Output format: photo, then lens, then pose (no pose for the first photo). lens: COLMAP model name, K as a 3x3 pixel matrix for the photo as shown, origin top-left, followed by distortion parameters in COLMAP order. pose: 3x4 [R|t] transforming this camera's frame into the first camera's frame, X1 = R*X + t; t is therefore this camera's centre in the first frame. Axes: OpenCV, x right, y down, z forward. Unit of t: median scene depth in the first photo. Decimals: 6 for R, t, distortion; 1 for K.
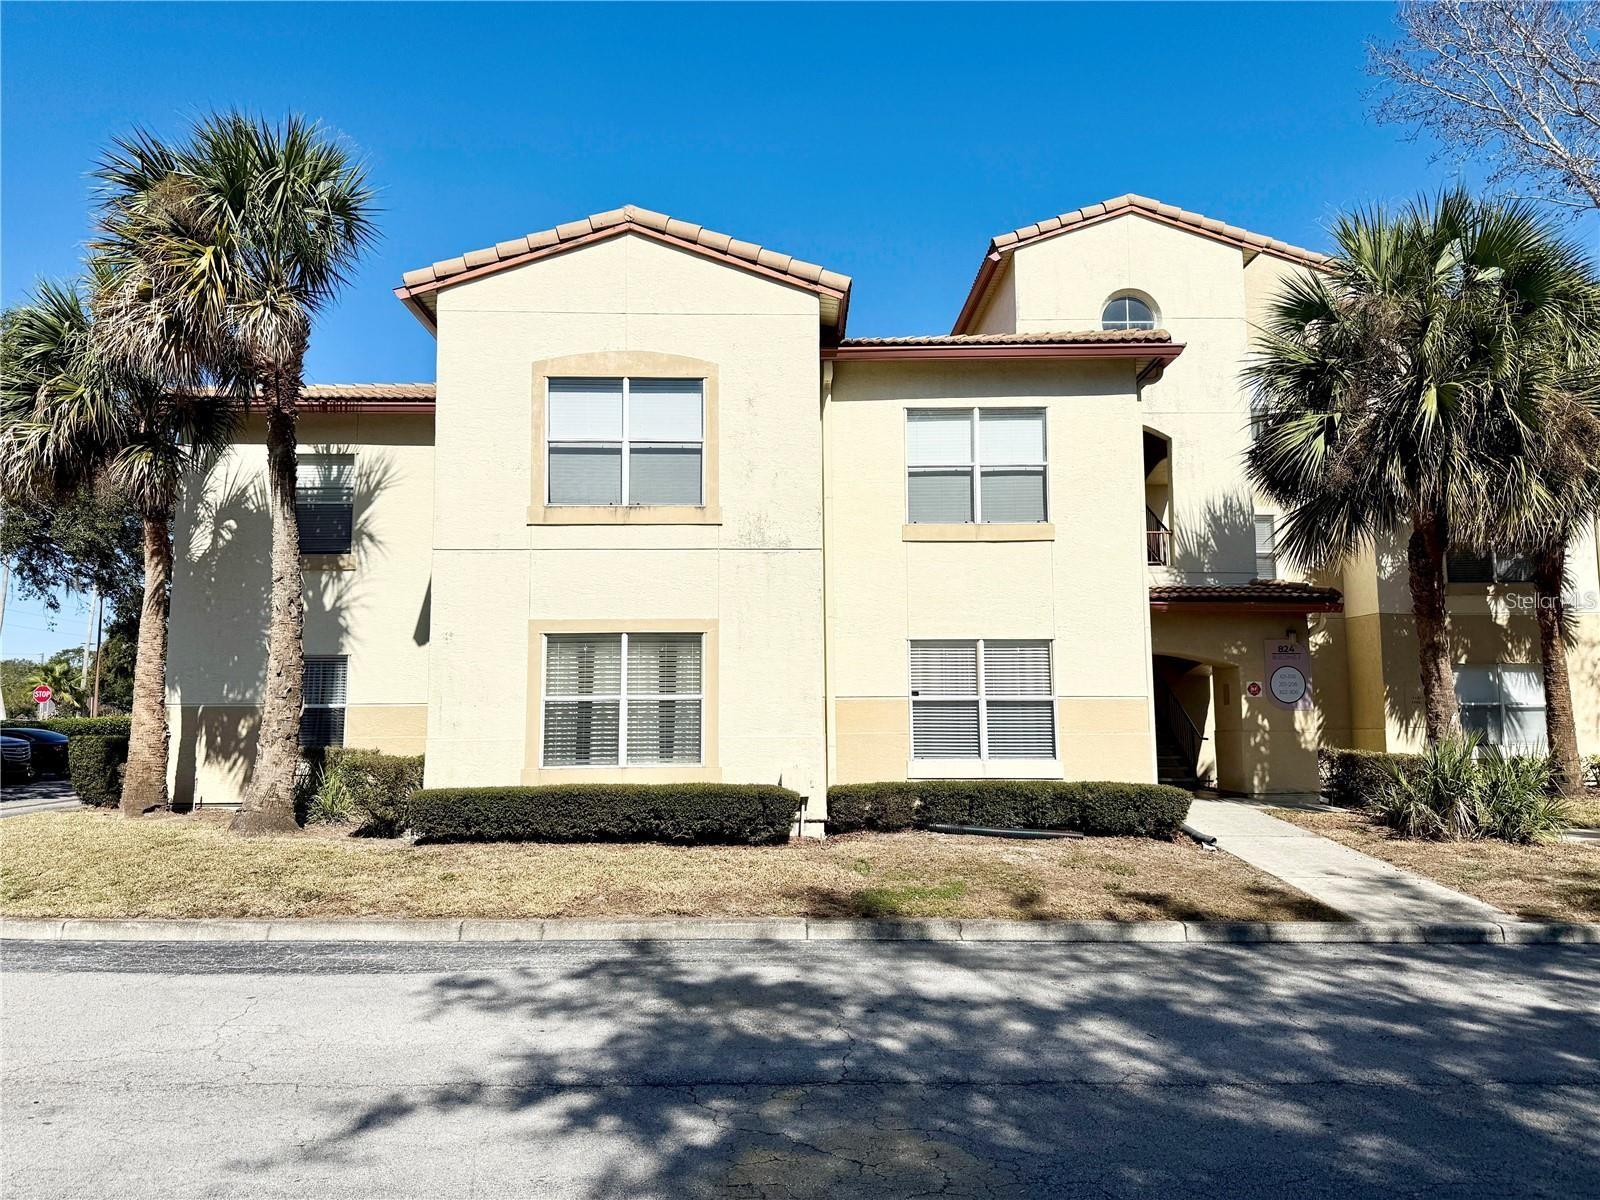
lens RADIAL K [[1106.5, 0, 800.0], [0, 1106.5, 600.0], [0, 0, 1]] dist [0.124197, -0.206290]
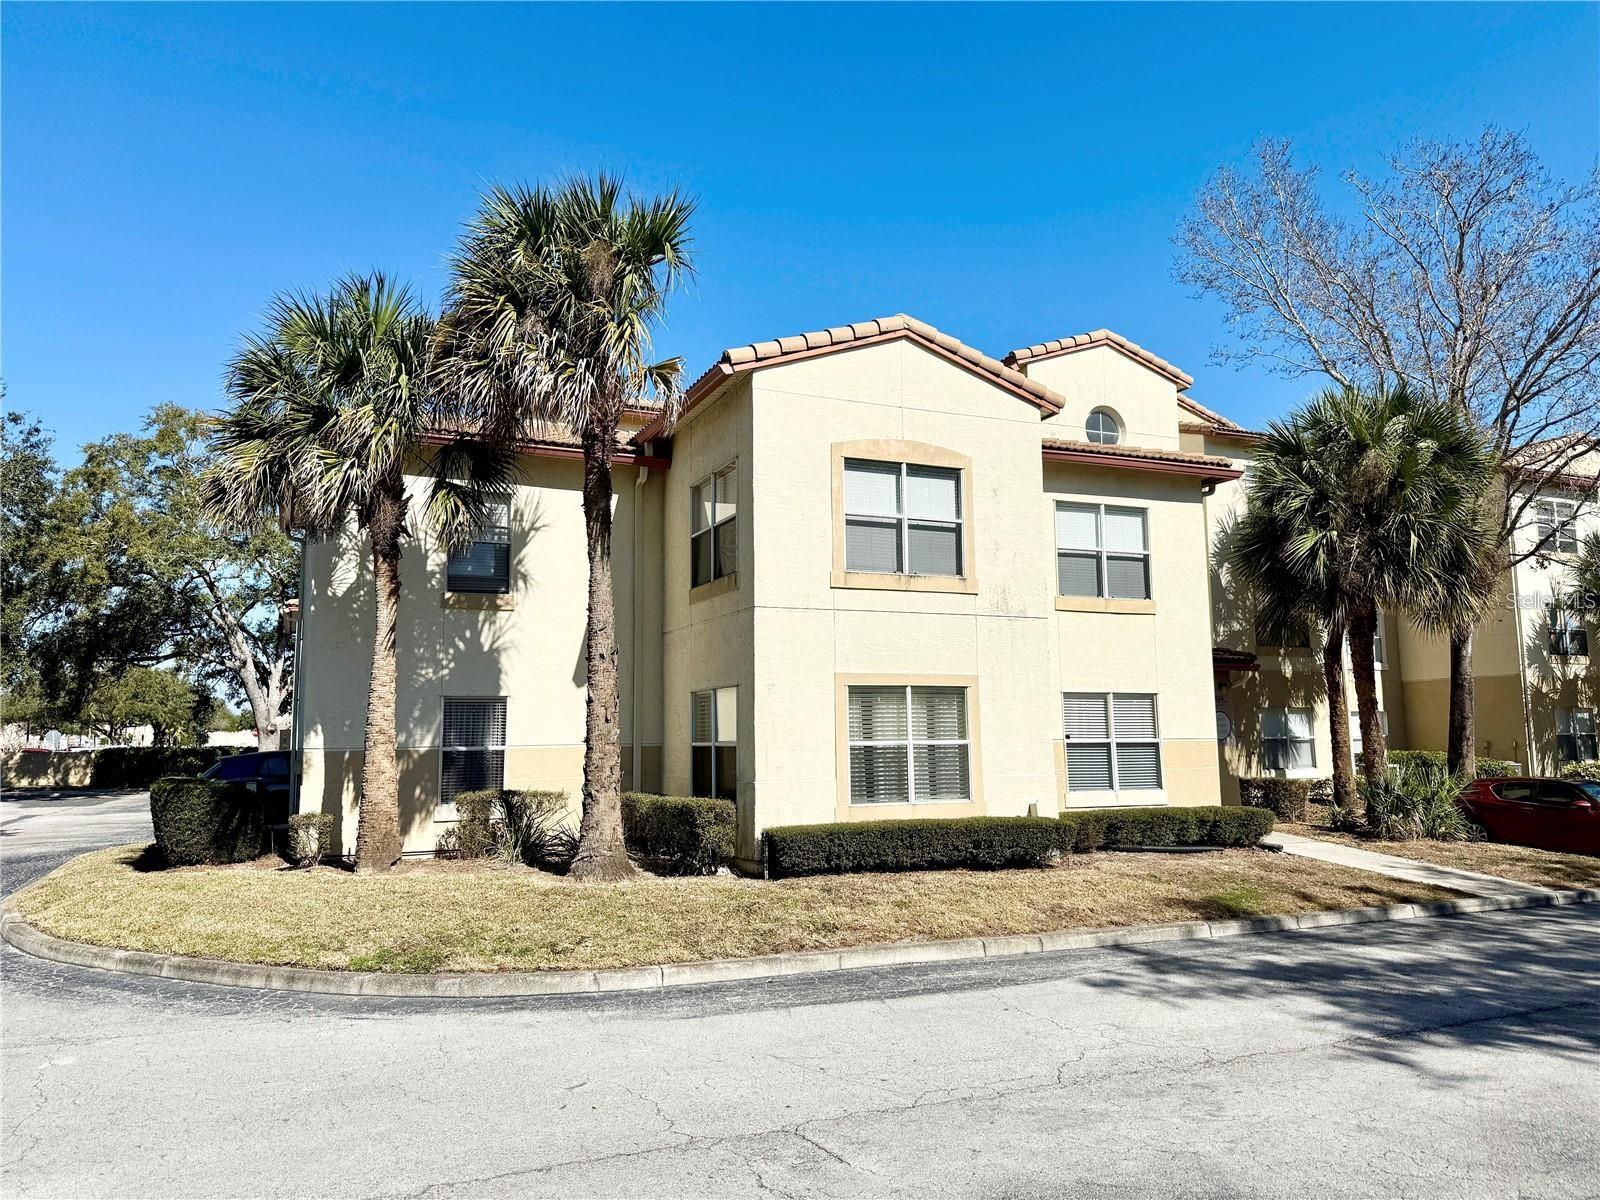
lens RADIAL K [[1106.5, 0, 800.0], [0, 1106.5, 600.0], [0, 0, 1]] dist [0.124197, -0.206290]
pose [[0.921336, 0.042846, 0.386400, -0.648644], [-0.035418, 0.999026, -0.026326, -0.023021], [-0.387152, 0.010570, 0.921955, -0.011452]]
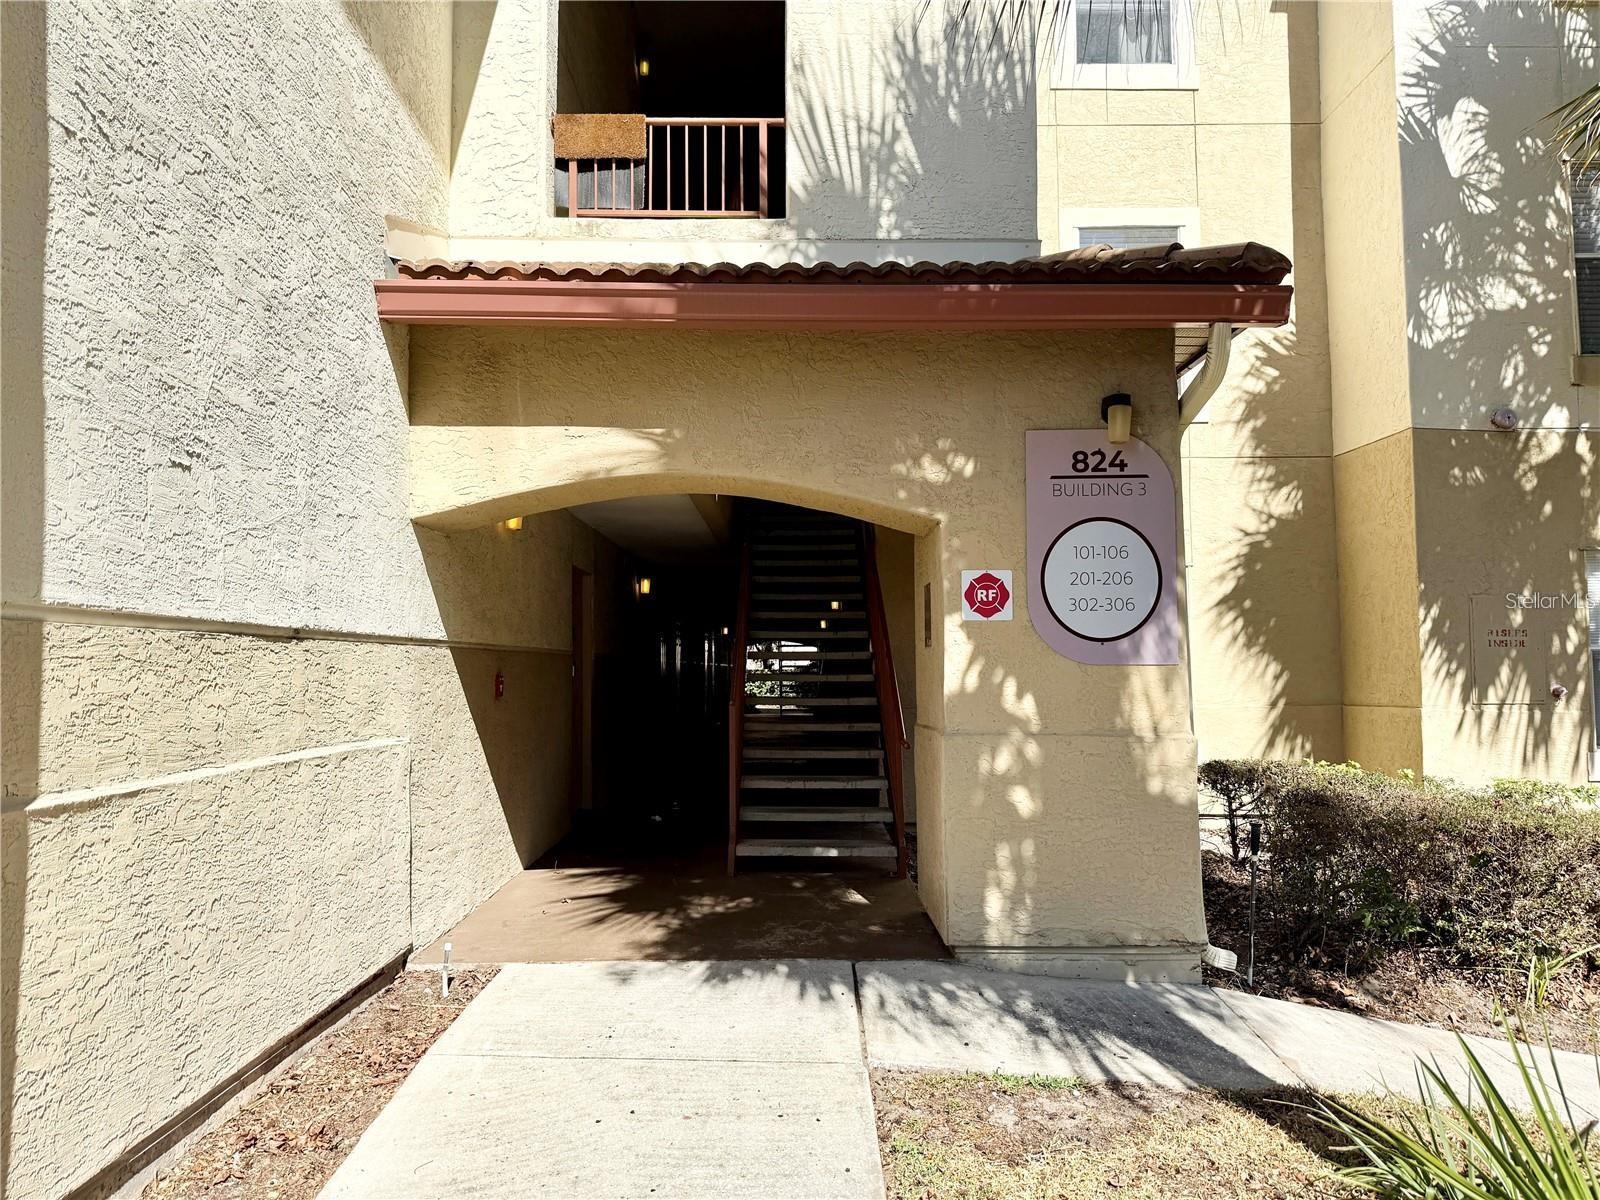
lens RADIAL K [[1105.4, 0, 800.0], [0, 1105.4, 600.0], [0, 0, 1]] dist [0.116850, -0.115168]
pose [[0.999931, -0.005012, -0.010619, 0.440896], [0.005453, 0.999108, 0.041880, 0.083944], [0.010400, -0.041935, 0.999066, 0.871734]]
